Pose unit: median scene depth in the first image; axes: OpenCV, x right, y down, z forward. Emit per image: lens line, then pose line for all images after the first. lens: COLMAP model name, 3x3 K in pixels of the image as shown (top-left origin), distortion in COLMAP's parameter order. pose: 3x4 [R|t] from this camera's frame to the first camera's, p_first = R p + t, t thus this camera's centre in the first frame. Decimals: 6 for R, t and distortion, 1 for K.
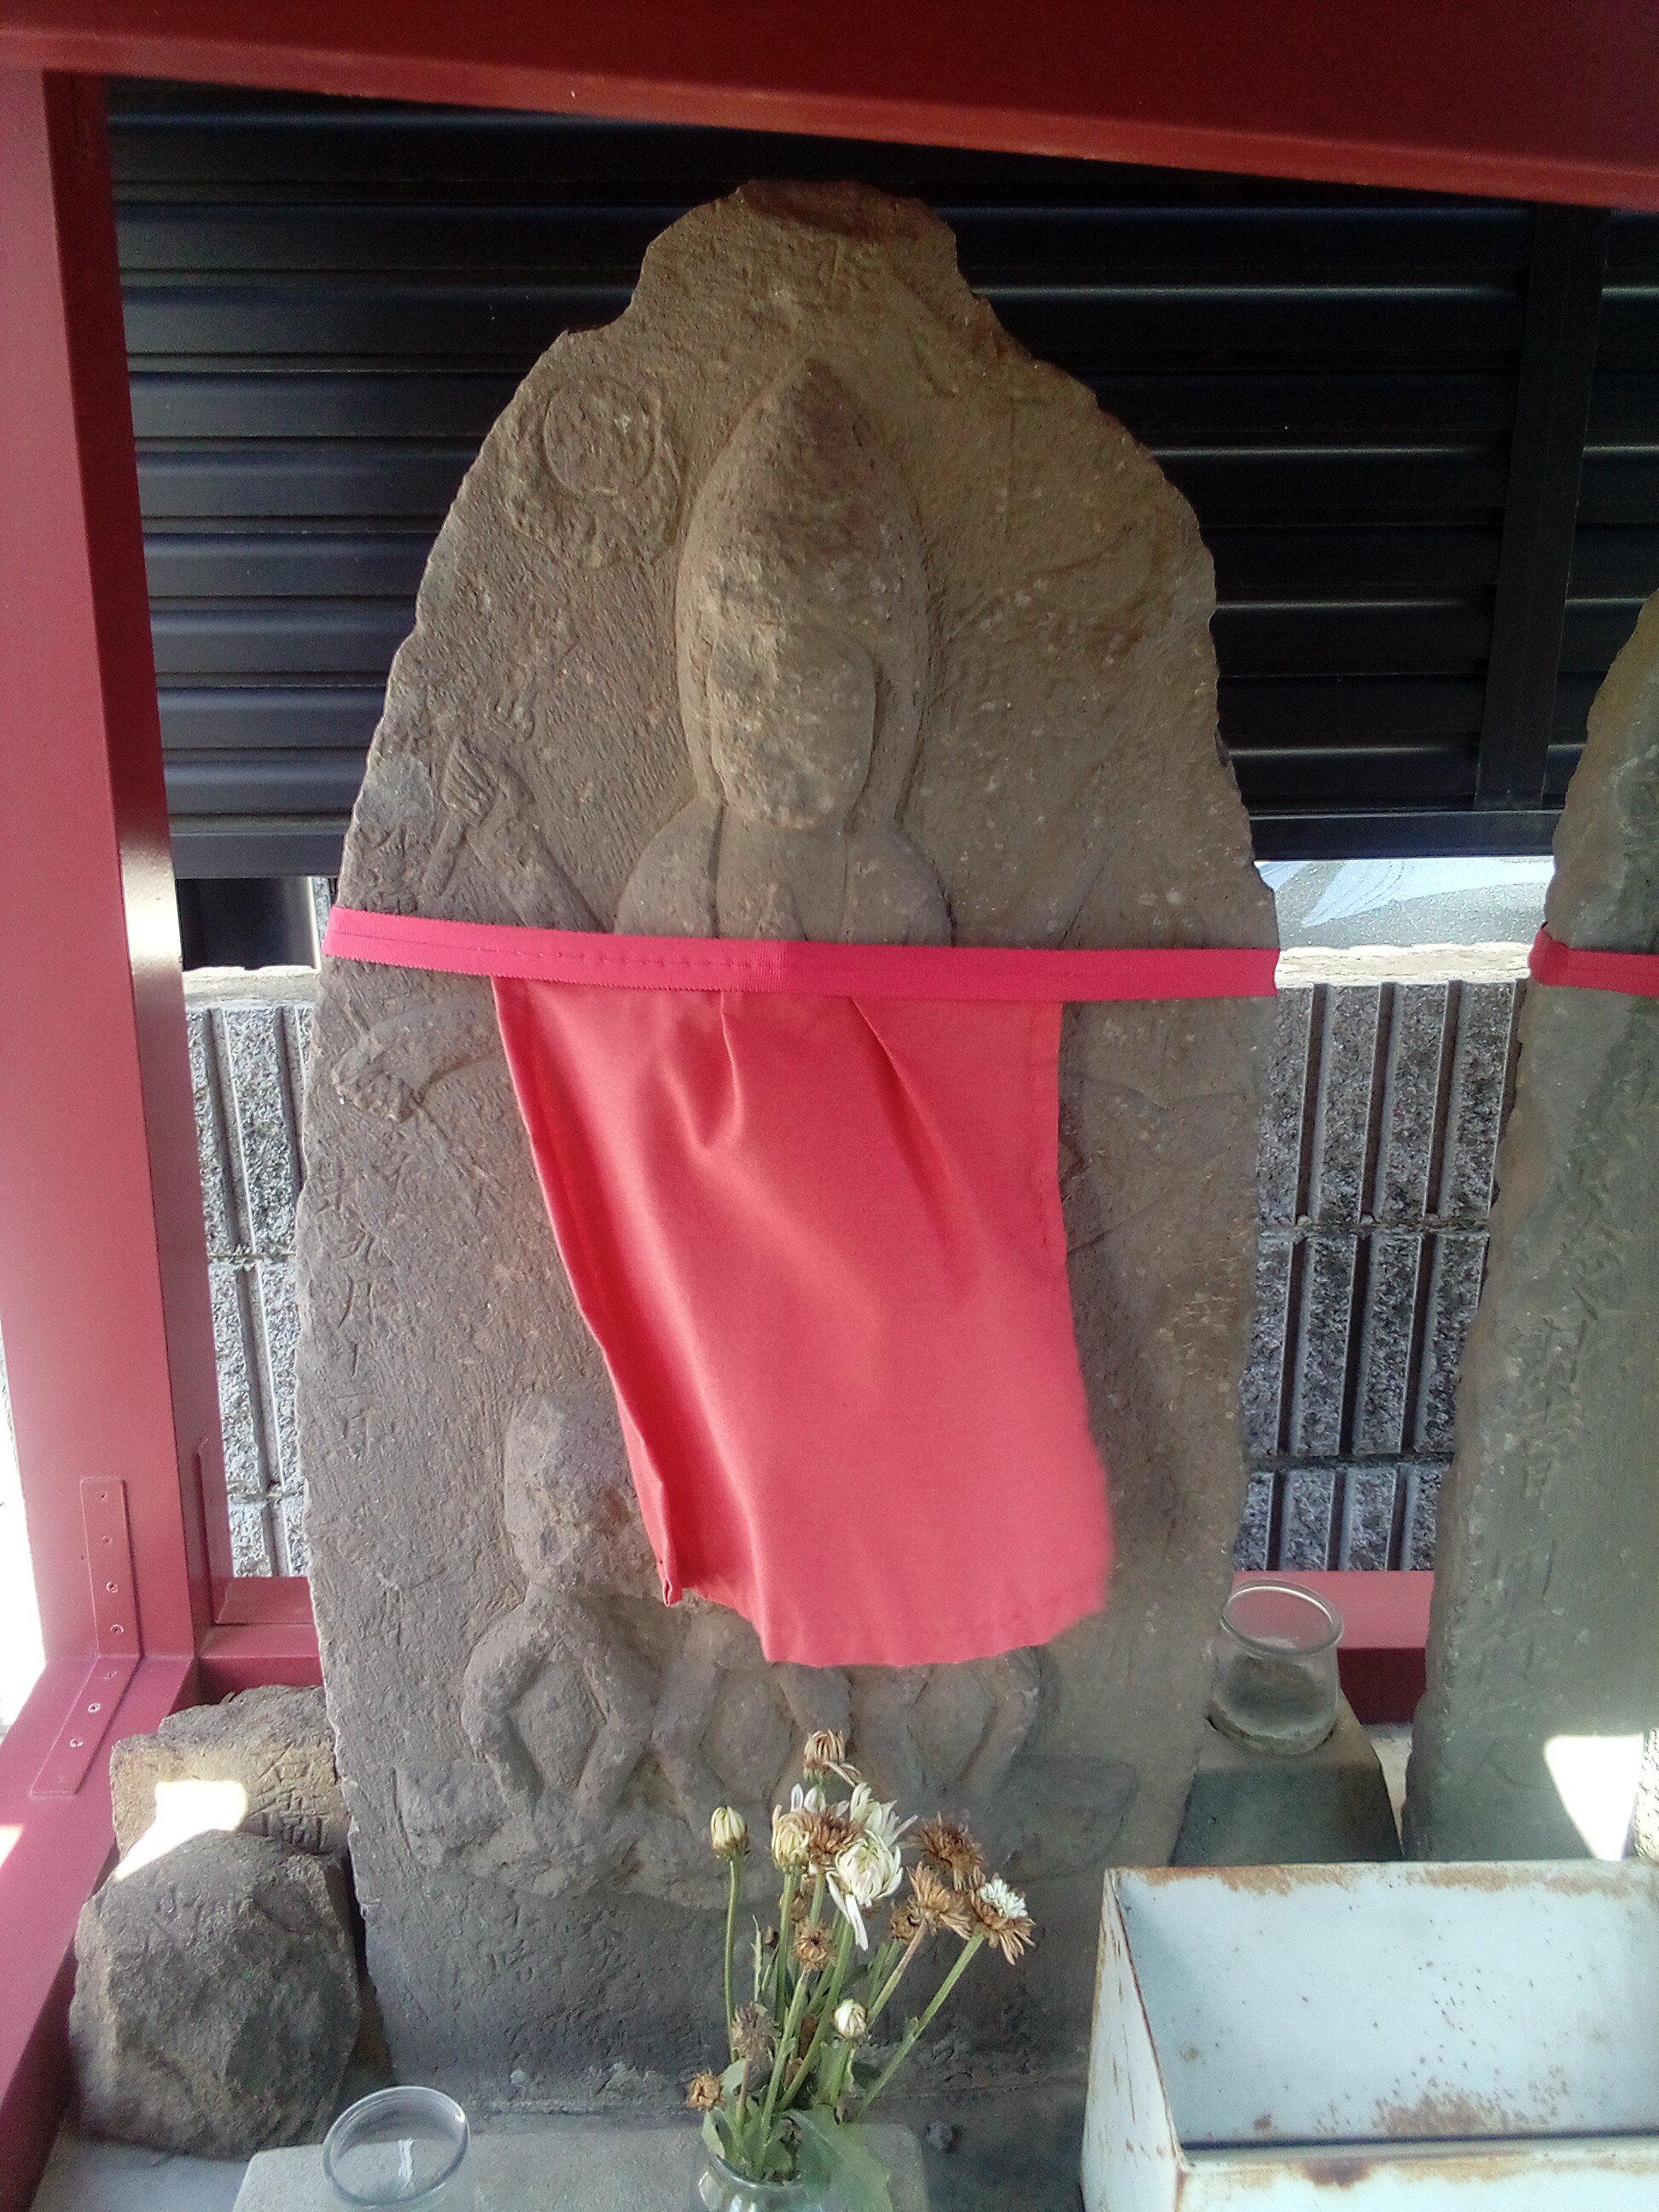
lens RADIAL K [[1694.0, 0, 829.5], [0, 1694.0, 1106.0], [0, 0, 1]] dist [0.078374, -0.092437]
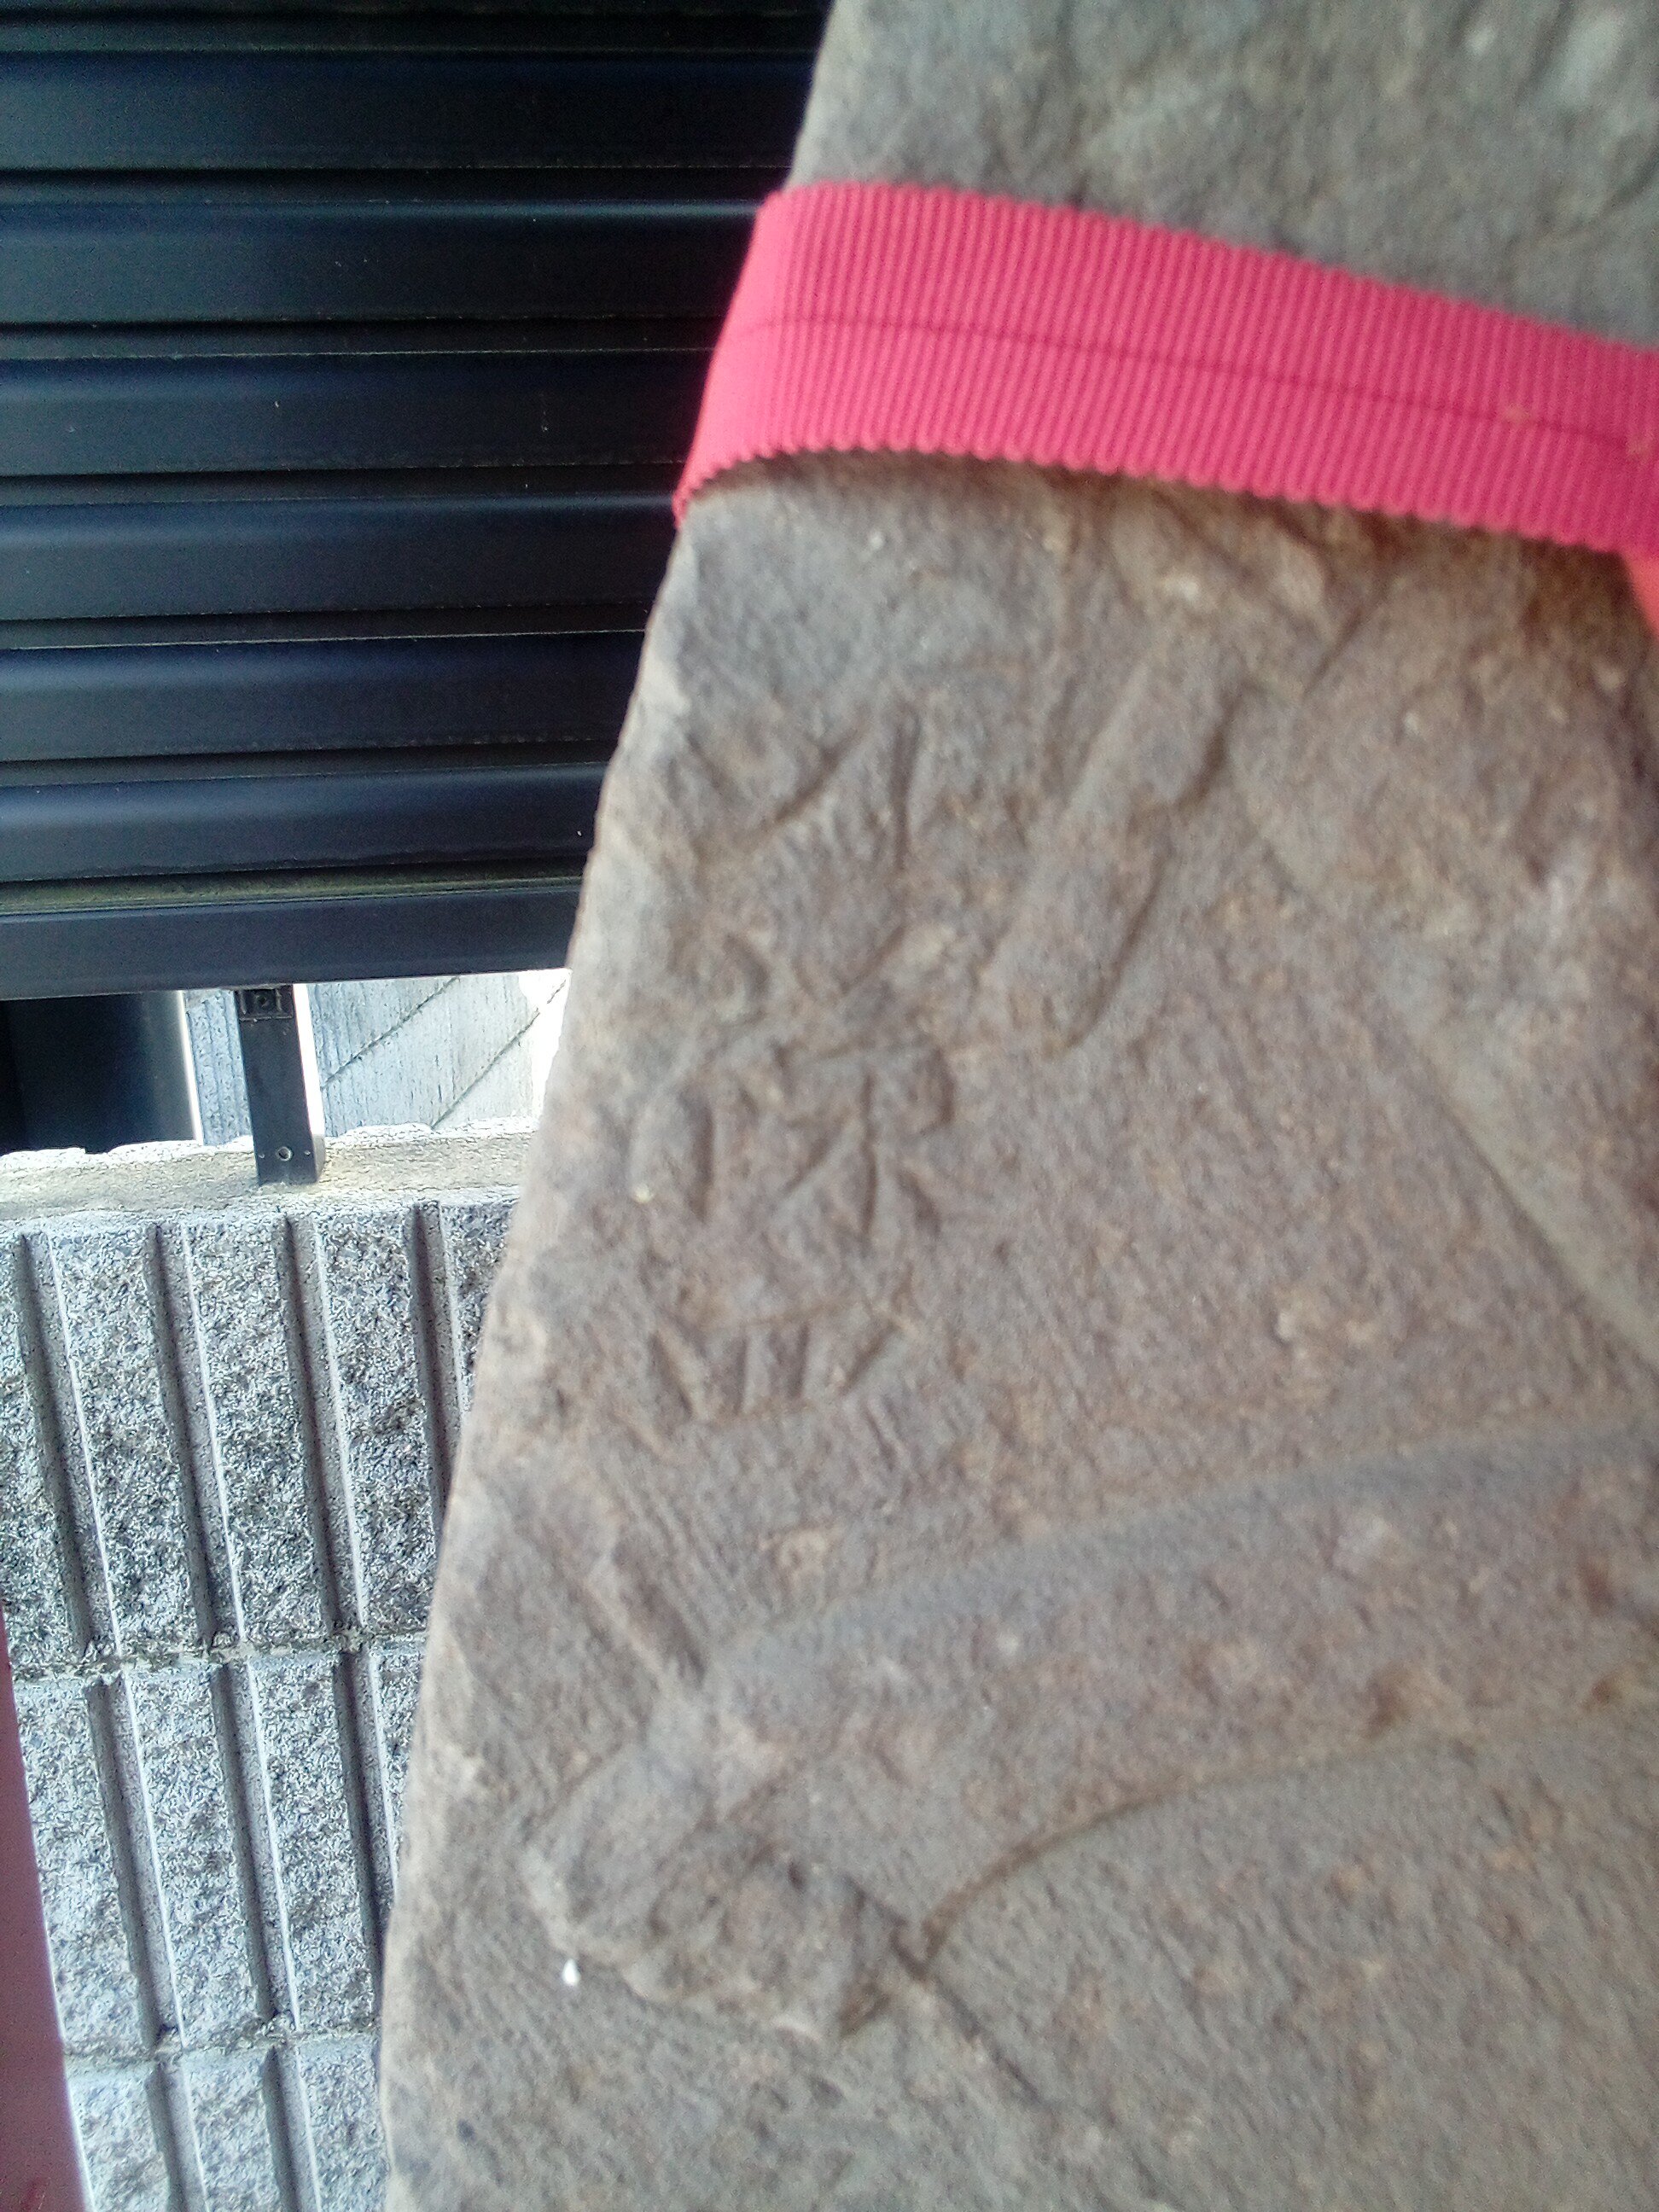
lens RADIAL K [[1794.5, 0, 829.5], [0, 1794.5, 1106.0], [0, 0, 1]] dist [0.037297, -0.040929]
pose [[0.996591, -0.051455, 0.064484, -0.139474], [0.054703, 0.997267, -0.049656, -0.054955], [-0.061753, 0.053014, 0.996683, 0.402208]]
